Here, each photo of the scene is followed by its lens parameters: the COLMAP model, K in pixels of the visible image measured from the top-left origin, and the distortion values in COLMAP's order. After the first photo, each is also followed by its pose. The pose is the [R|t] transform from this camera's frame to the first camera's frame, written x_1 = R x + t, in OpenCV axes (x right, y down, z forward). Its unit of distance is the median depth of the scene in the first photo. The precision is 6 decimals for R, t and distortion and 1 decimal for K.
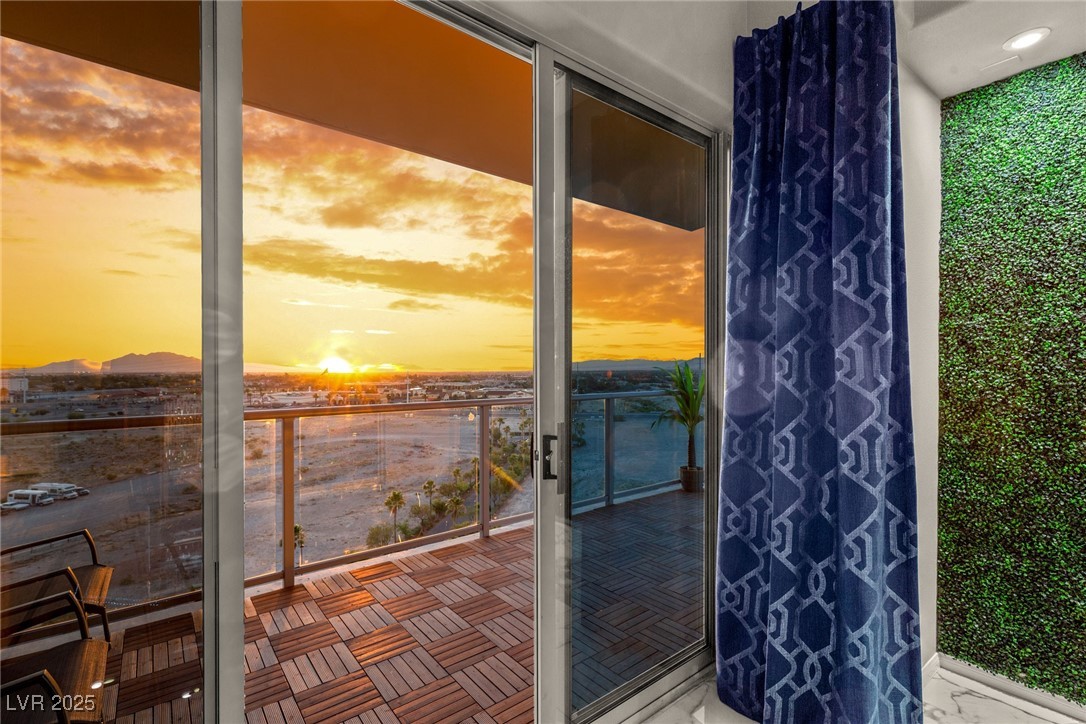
lens RADIAL K [[495.8, 0, 545.9], [0, 495.8, 368.5], [0, 0, 1]] dist [-0.000793, -0.000193]
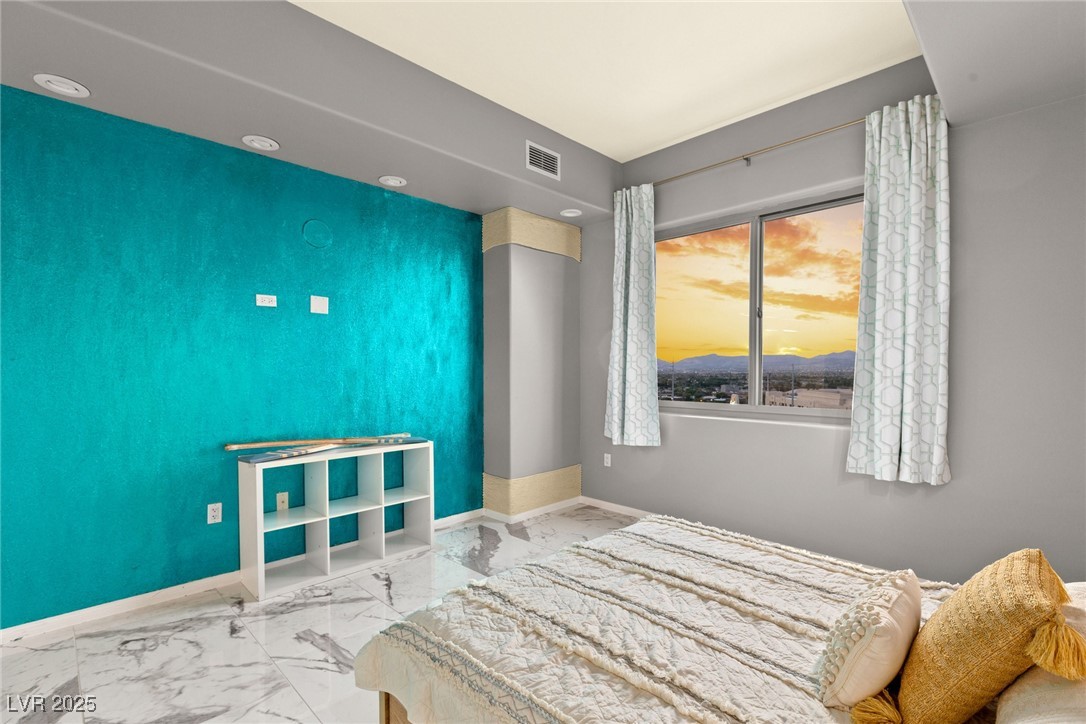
lens RADIAL K [[495.8, 0, 535.8], [0, 495.8, 369.3], [0, 0, 1]] dist [-0.000793, -0.000193]
pose [[0.999822, 0.018507, 0.003535, -1.337794], [-0.018547, 0.999761, 0.011536, 0.072319], [-0.003321, -0.011600, 0.999927, -0.936704]]
